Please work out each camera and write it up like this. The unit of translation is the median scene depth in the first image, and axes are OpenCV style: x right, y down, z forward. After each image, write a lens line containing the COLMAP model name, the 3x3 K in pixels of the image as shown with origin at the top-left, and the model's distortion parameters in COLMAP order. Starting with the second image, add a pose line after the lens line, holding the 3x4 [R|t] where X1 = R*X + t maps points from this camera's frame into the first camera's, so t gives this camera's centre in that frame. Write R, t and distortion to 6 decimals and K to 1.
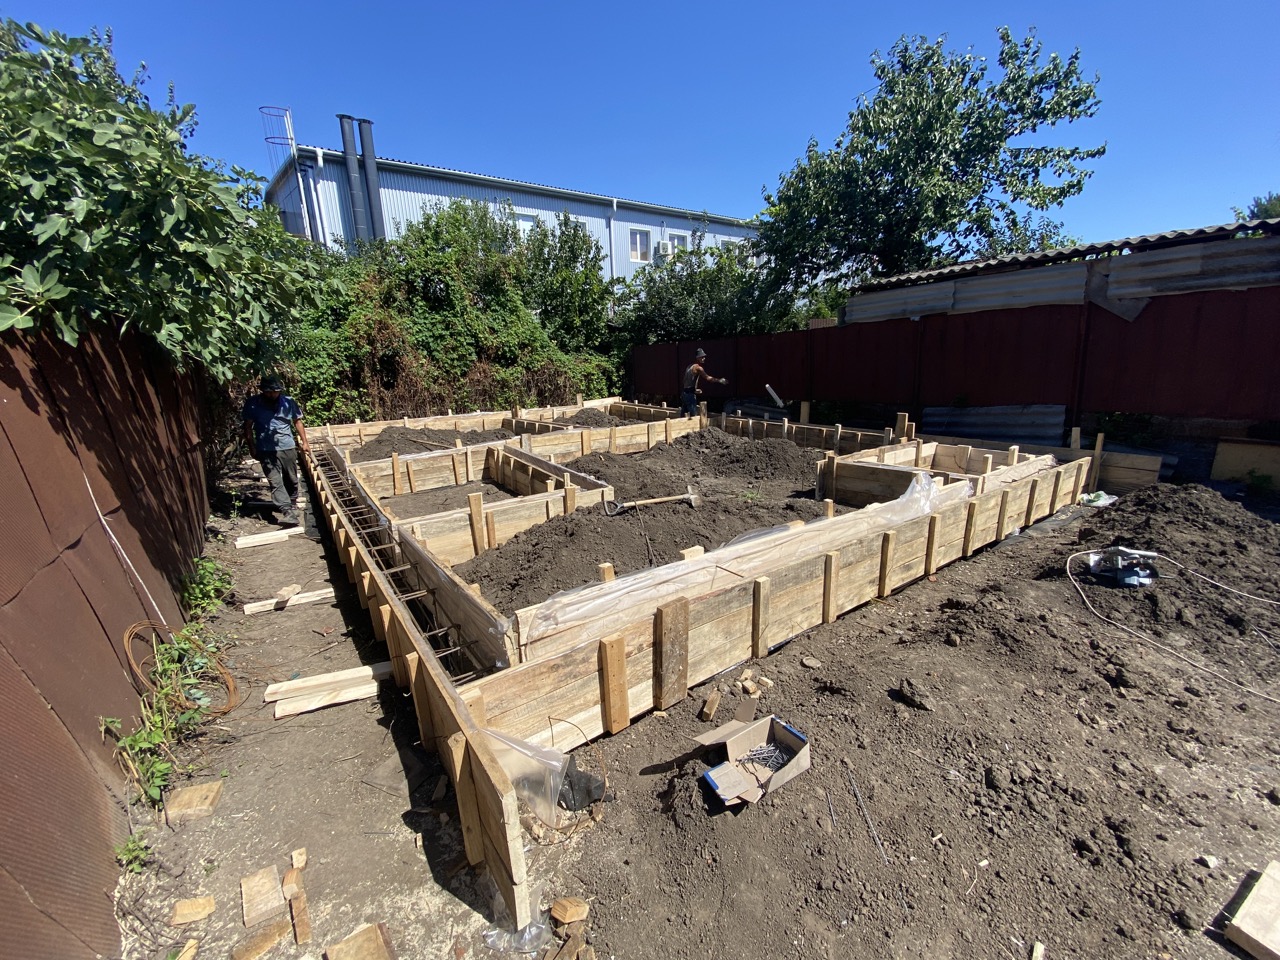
lens RADIAL K [[512.0, 0, 647.4], [0, 512.0, 481.9], [0, 0, 1]] dist [0.007948, -0.016503]
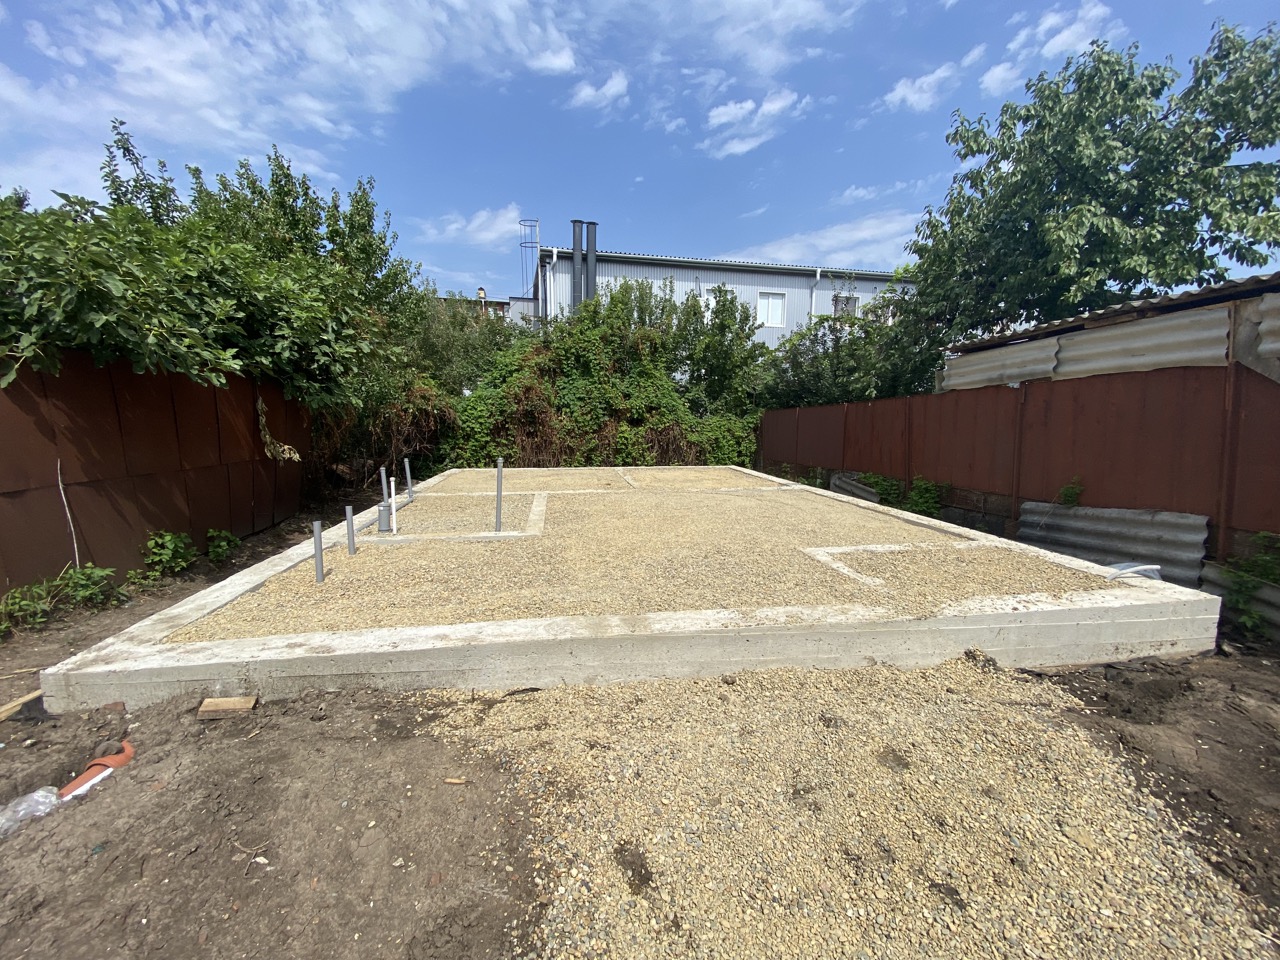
lens RADIAL K [[509.8, 0, 642.2], [0, 509.8, 490.0], [0, 0, 1]] dist [0.032755, -0.028469]
pose [[0.892866, 0.107664, -0.437263, 0.197800], [-0.155147, 0.985097, -0.074248, -0.010247], [0.422752, 0.134134, 0.896264, 0.047790]]
